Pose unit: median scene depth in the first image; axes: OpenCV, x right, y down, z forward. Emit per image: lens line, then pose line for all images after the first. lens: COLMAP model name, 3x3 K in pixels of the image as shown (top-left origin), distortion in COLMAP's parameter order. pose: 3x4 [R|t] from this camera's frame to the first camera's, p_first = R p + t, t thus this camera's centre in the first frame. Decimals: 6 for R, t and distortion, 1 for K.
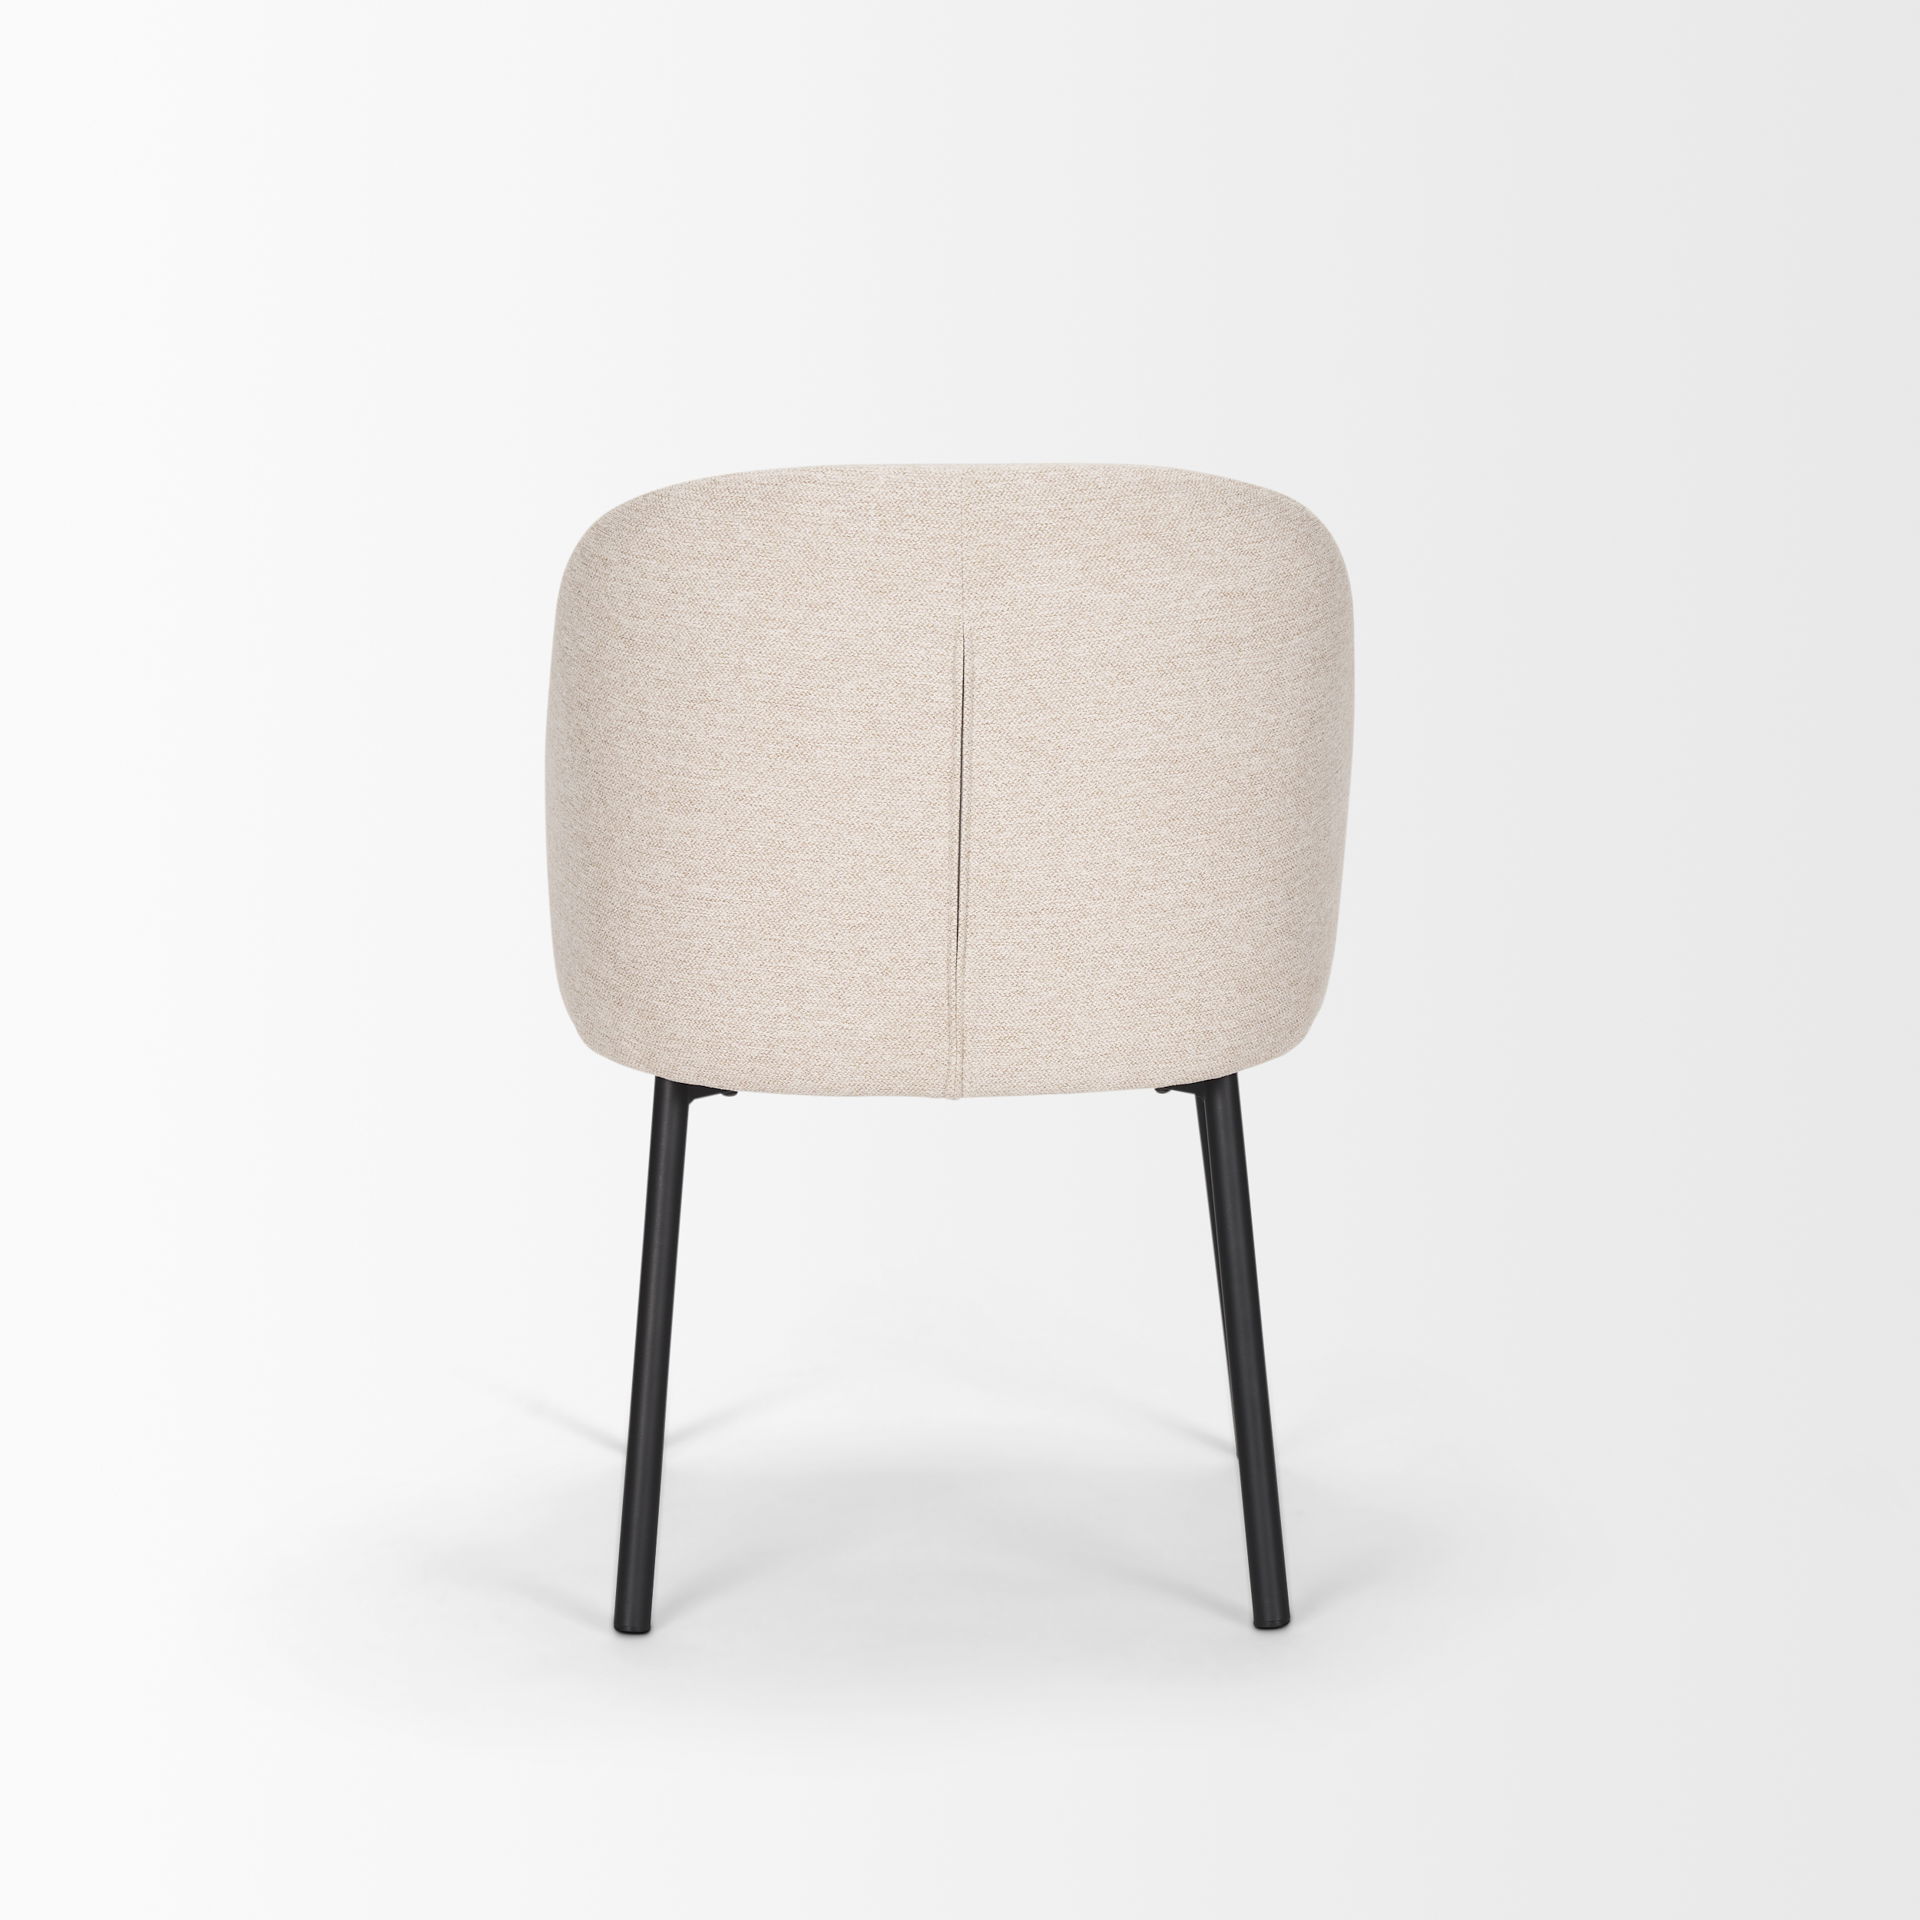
lens RADIAL K [[5594.5, 0, 959.6], [0, 5594.5, 957.2], [0, 0, 1]] dist [0.086467, 0.000000]
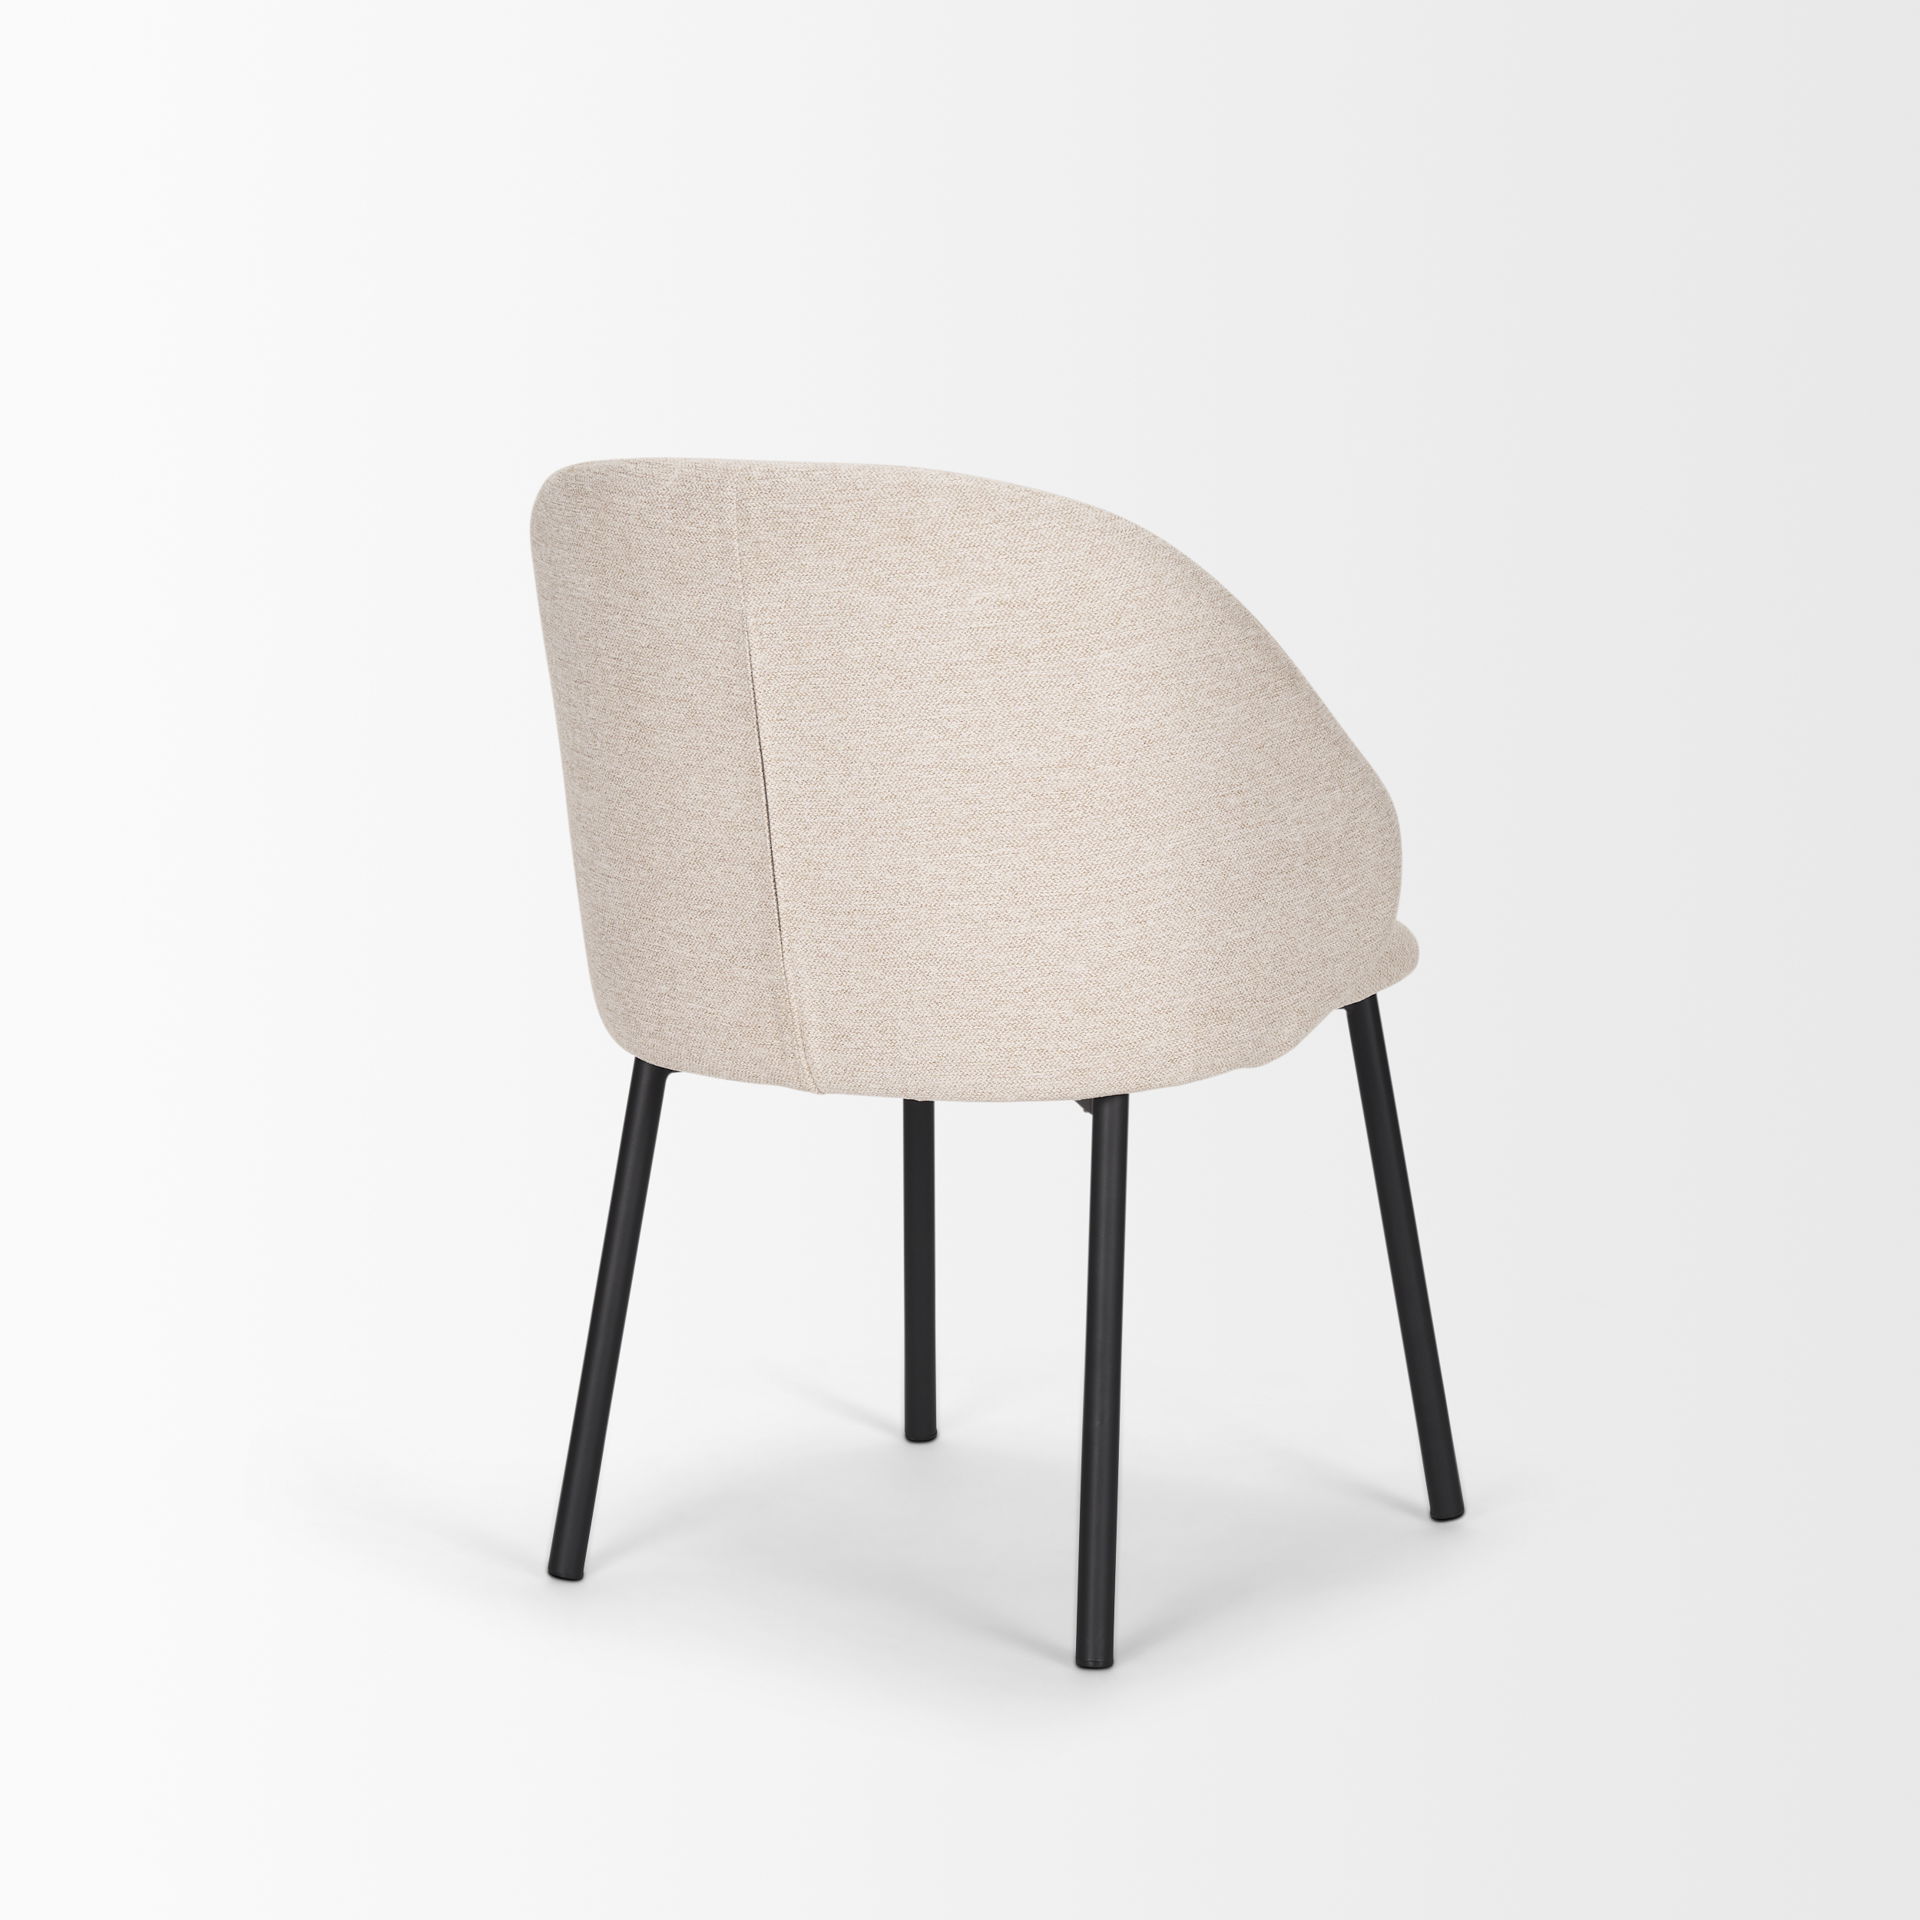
lens RADIAL K [[5594.5, 0, 960.0], [0, 5594.5, 963.1], [0, 0, 1]] dist [0.086467, 0.000000]
pose [[0.824068, 0.083628, -0.560284, 0.593138], [-0.082846, 0.996201, 0.026843, -0.027564], [0.560401, 0.024297, 0.827865, 0.185051]]
